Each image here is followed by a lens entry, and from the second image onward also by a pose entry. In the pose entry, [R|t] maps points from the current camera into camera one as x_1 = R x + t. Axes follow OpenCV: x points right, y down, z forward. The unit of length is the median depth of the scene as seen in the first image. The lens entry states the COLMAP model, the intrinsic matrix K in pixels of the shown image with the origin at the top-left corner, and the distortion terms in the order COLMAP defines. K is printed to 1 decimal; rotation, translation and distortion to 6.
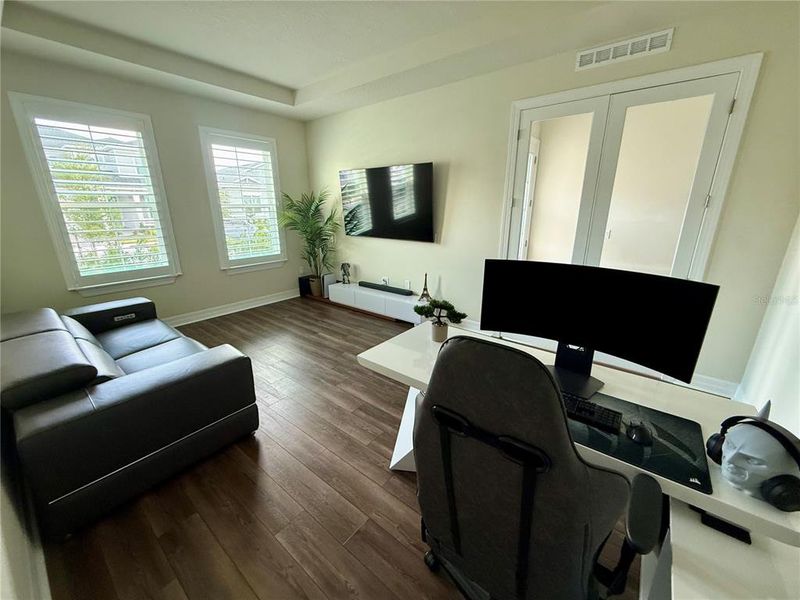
lens RADIAL K [[317.8, 0, 395.5], [0, 317.8, 303.5], [0, 0, 1]] dist [-0.000552, 0.000919]
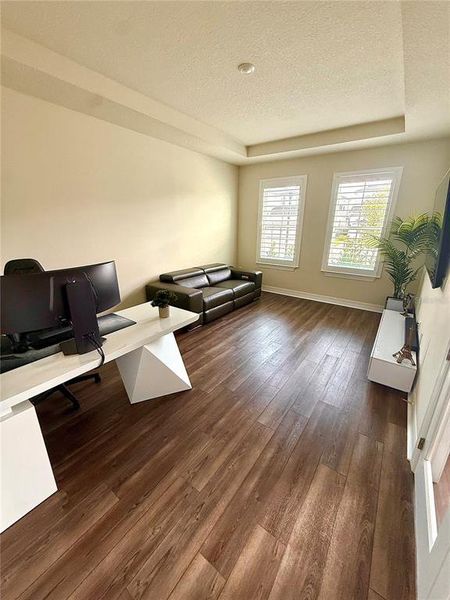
lens RADIAL K [[238.4, 0, 221.7], [0, 238.4, 296.0], [0, 0, 1]] dist [-0.000552, 0.000919]
pose [[0.040090, 0.290436, -0.956054, 0.564468], [-0.307274, 0.914041, 0.264788, -0.164703], [0.950776, 0.283155, 0.125887, 0.507352]]
